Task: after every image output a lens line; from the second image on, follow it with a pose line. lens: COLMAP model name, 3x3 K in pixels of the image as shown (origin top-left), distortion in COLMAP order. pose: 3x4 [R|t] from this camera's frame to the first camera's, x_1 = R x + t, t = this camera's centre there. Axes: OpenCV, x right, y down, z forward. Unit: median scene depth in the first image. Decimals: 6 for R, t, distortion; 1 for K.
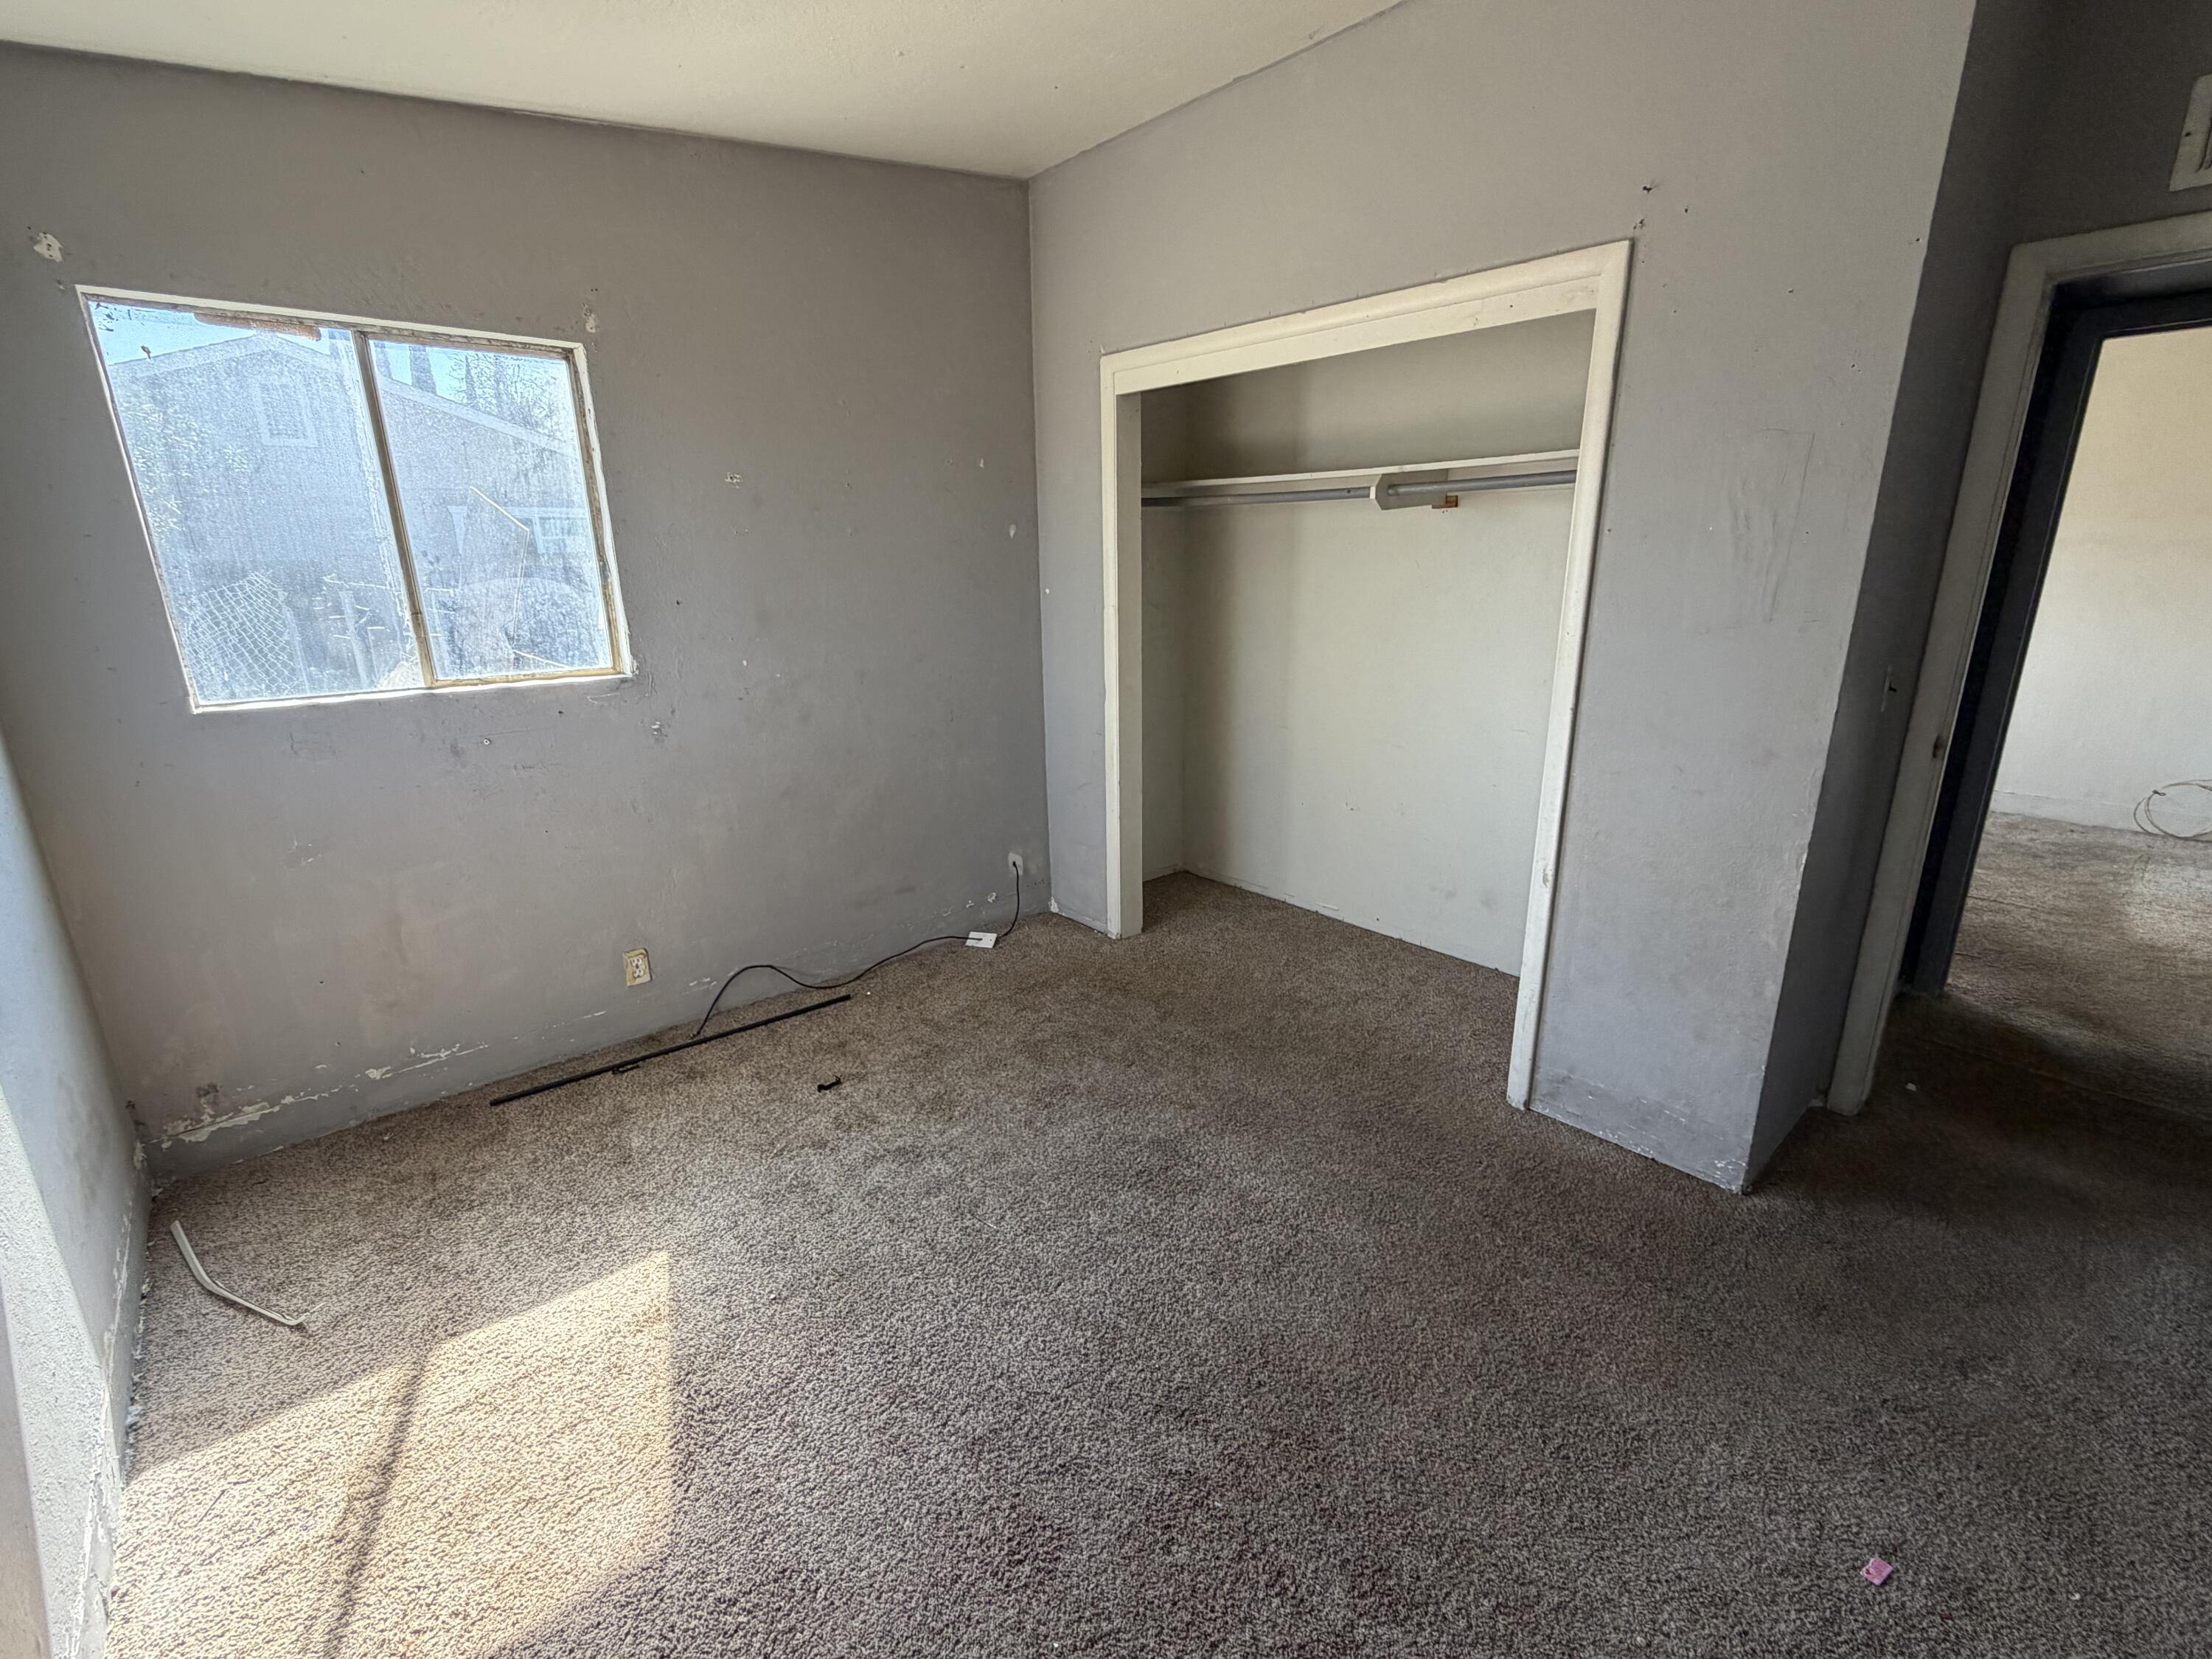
lens RADIAL K [[894.0, 0, 1106.0], [0, 894.0, 829.5], [0, 0, 1]] dist [-0.001266, -0.000045]
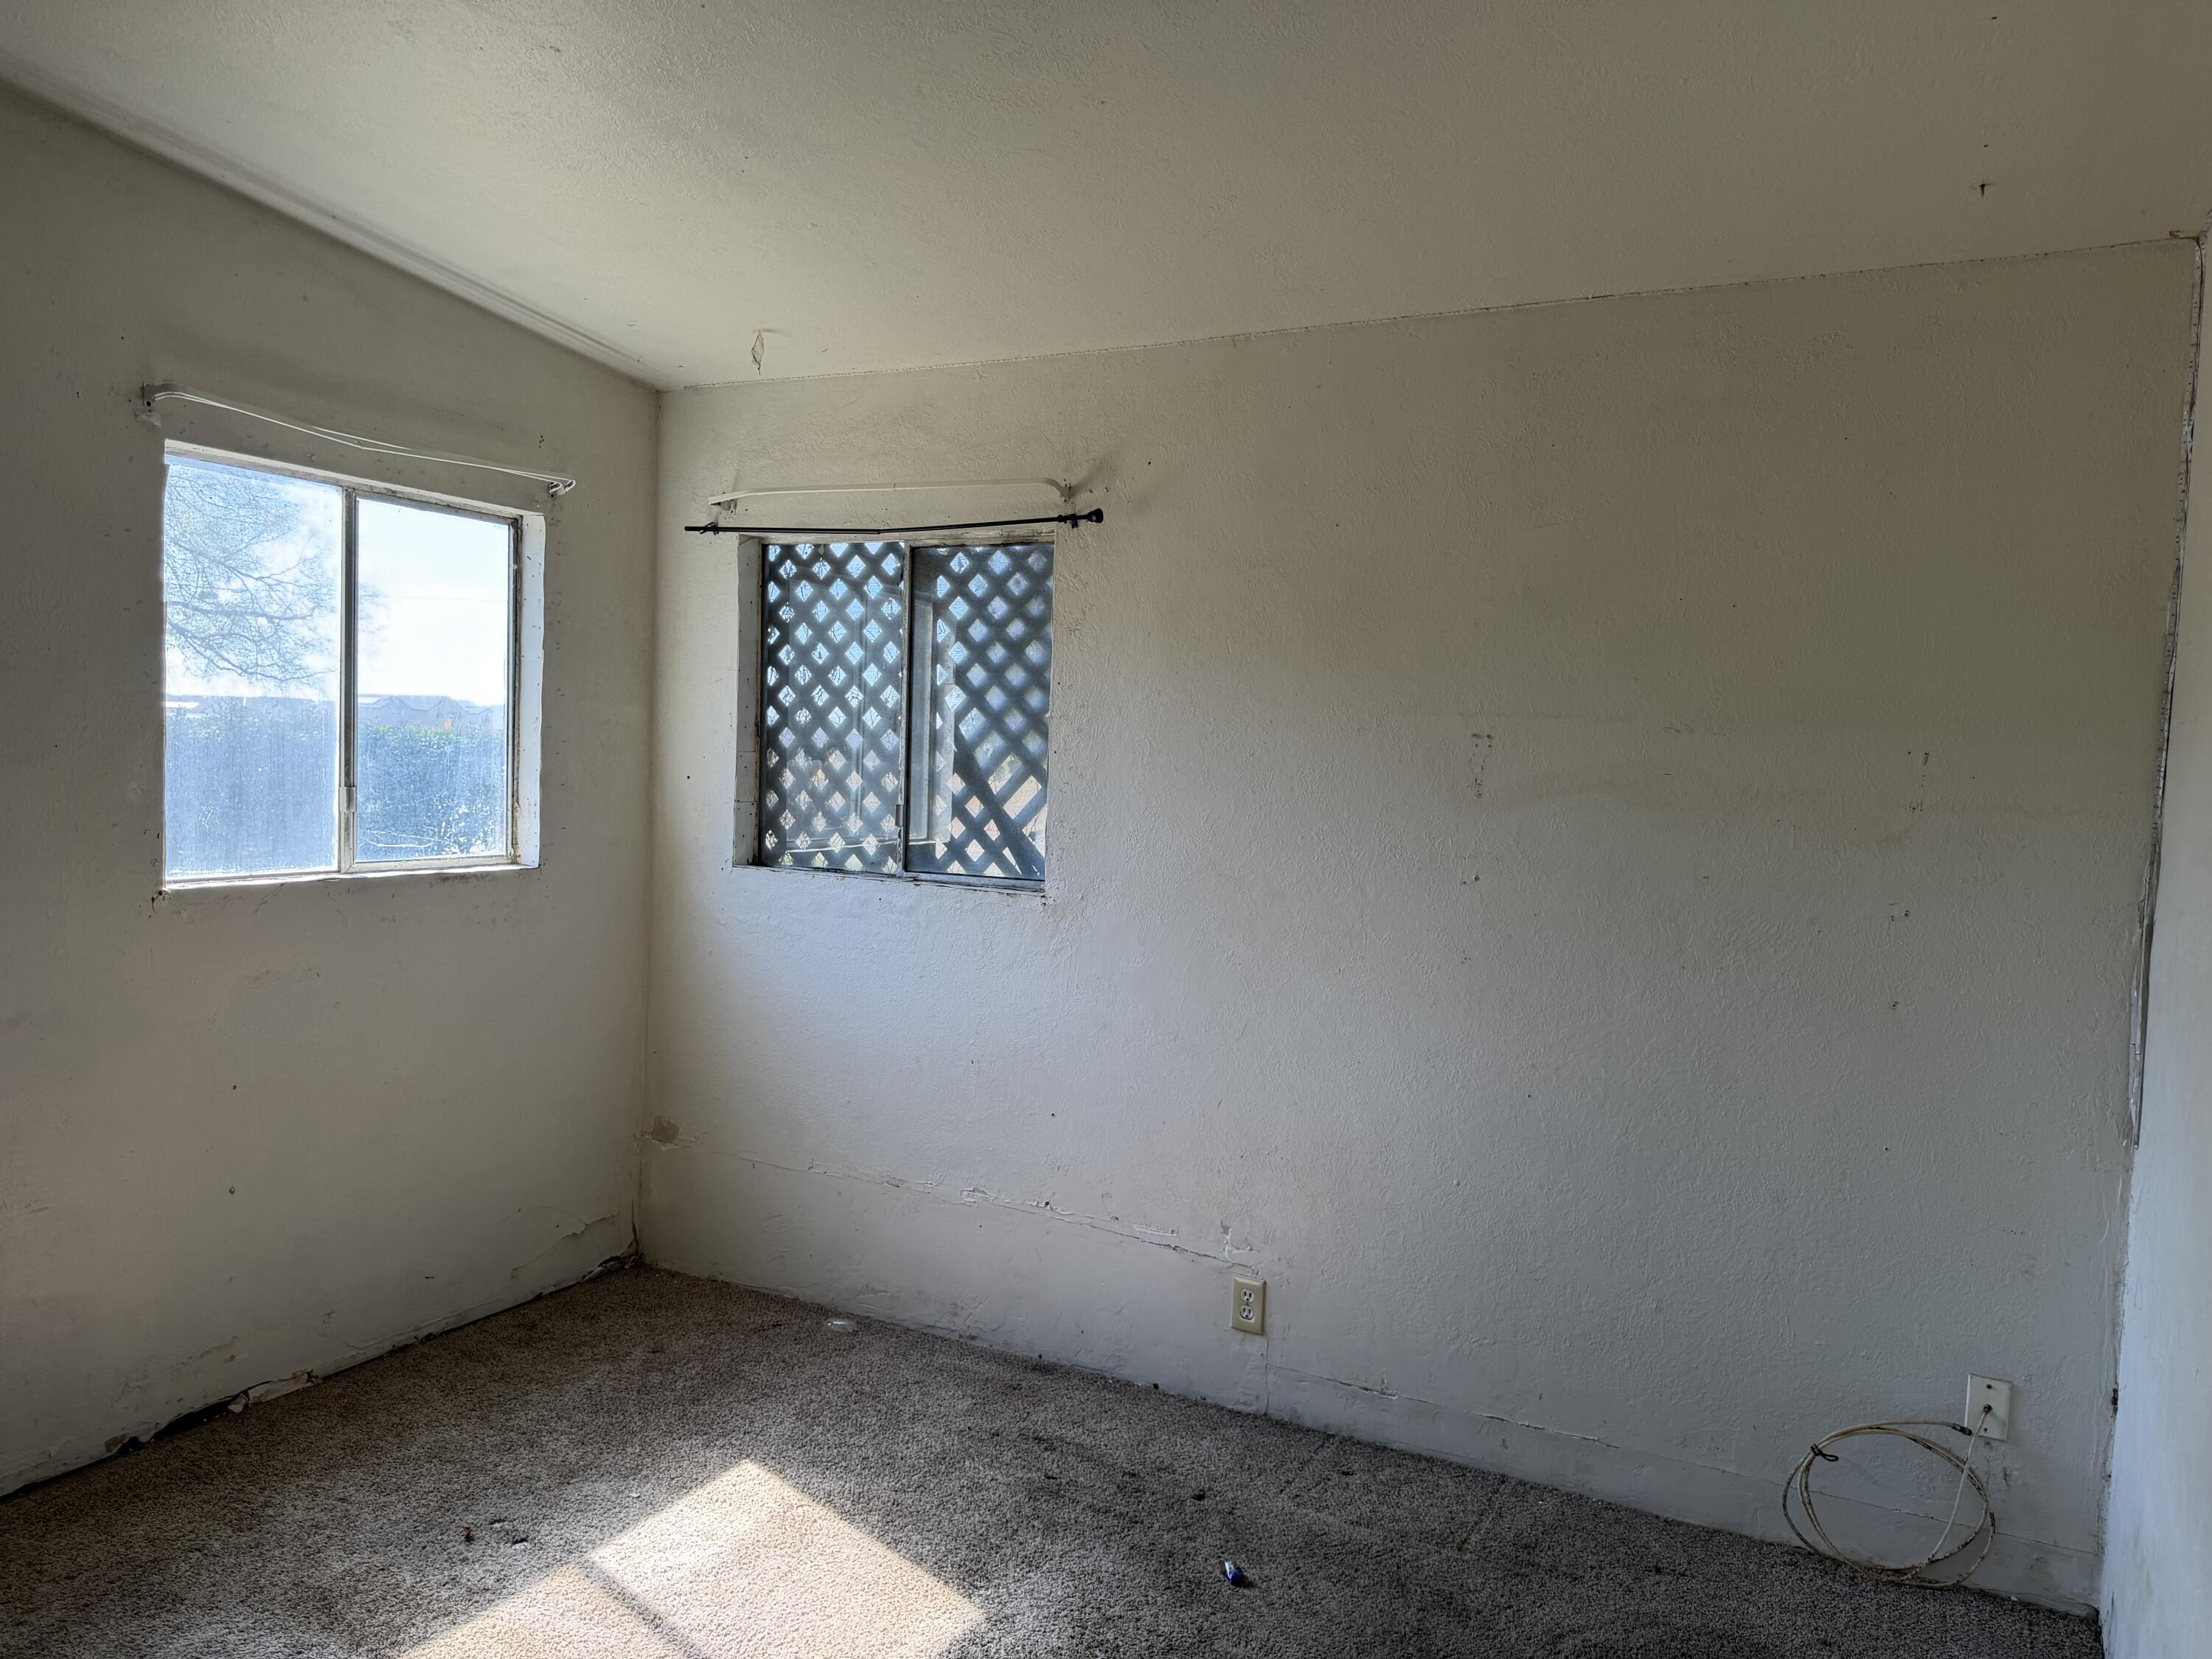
lens RADIAL K [[1412.2, 0, 1106.0], [0, 1412.2, 829.5], [0, 0, 1]] dist [0.002966, 0.000856]
pose [[0.919631, 0.019006, 0.392323, -0.683911], [0.073991, 0.972564, -0.220556, 0.167599], [-0.385751, 0.231859, 0.892994, -0.534133]]
